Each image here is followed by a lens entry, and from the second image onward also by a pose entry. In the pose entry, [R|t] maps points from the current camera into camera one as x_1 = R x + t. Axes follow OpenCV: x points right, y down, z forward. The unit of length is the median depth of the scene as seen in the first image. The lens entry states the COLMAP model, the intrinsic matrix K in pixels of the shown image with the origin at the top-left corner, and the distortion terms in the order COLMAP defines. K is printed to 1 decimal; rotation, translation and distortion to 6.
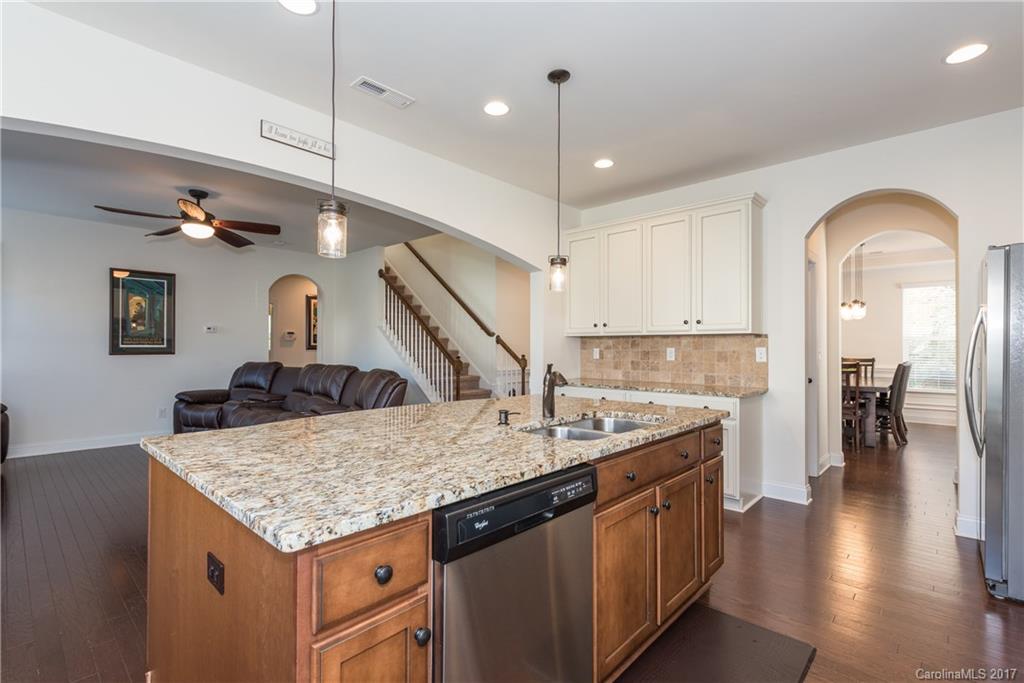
lens RADIAL K [[475.0, 0, 517.2], [0, 475.0, 344.5], [0, 0, 1]] dist [0.013598, -0.003013]
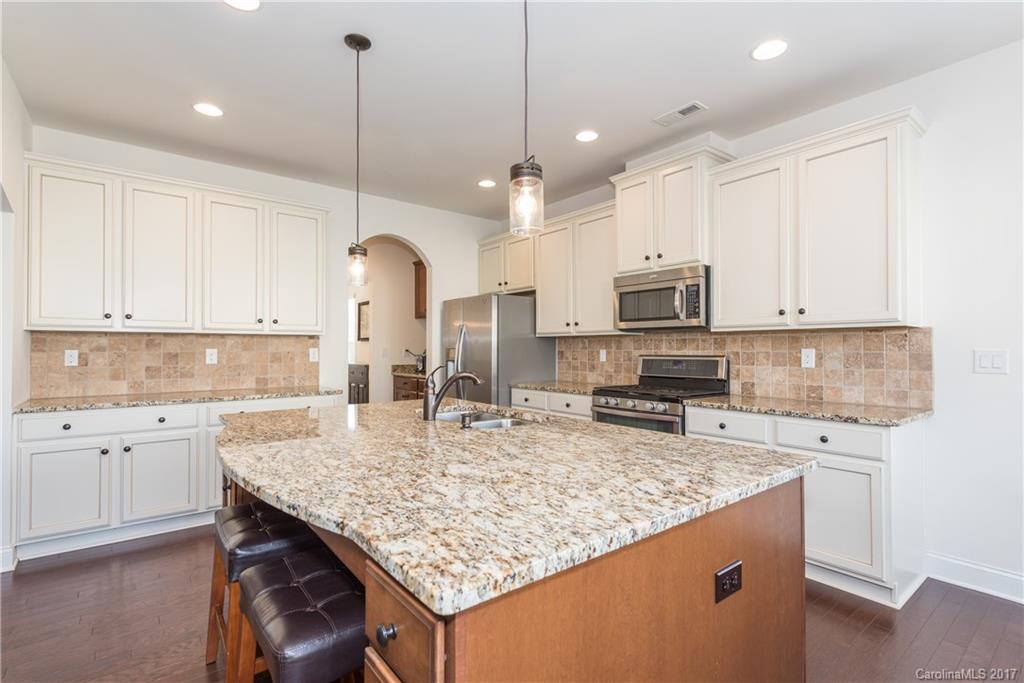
lens RADIAL K [[475.0, 0, 514.7], [0, 475.0, 342.5], [0, 0, 1]] dist [0.013598, -0.003013]
pose [[0.167220, 0.010049, 0.985868, -0.454230], [-0.003453, 0.999948, -0.009607, 0.002146], [-0.985914, -0.001797, 0.167246, 0.349640]]
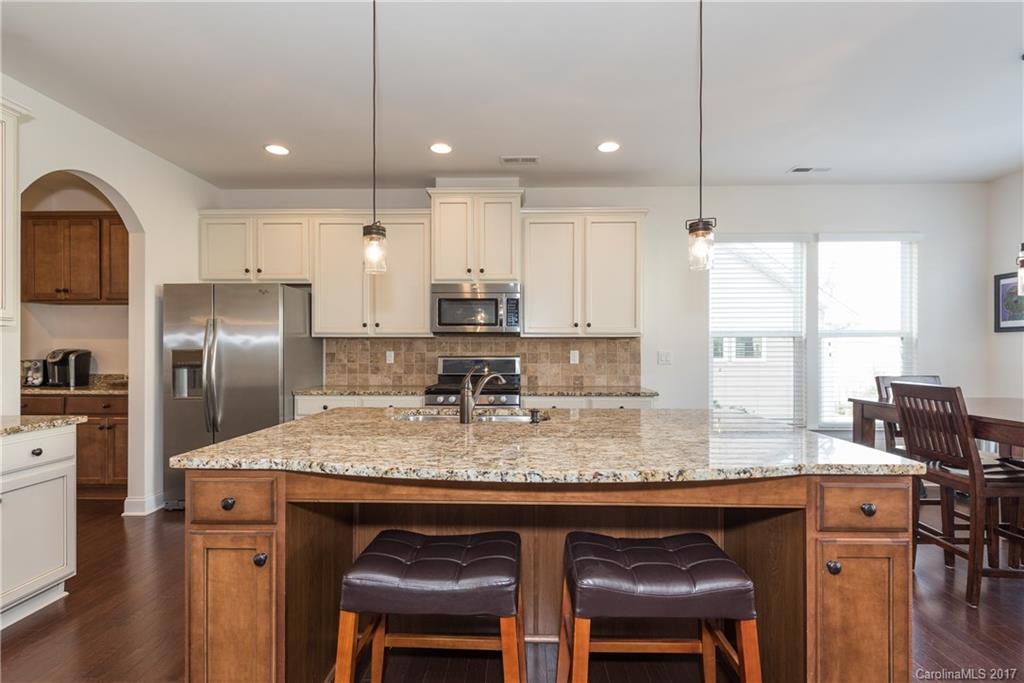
lens RADIAL K [[475.0, 0, 512.3], [0, 475.0, 349.9], [0, 0, 1]] dist [0.013598, -0.003013]
pose [[-0.643501, -0.000607, 0.765445, -0.376194], [-0.005735, 0.999975, -0.004028, 0.006512], [-0.765424, -0.006982, -0.643489, 0.805401]]
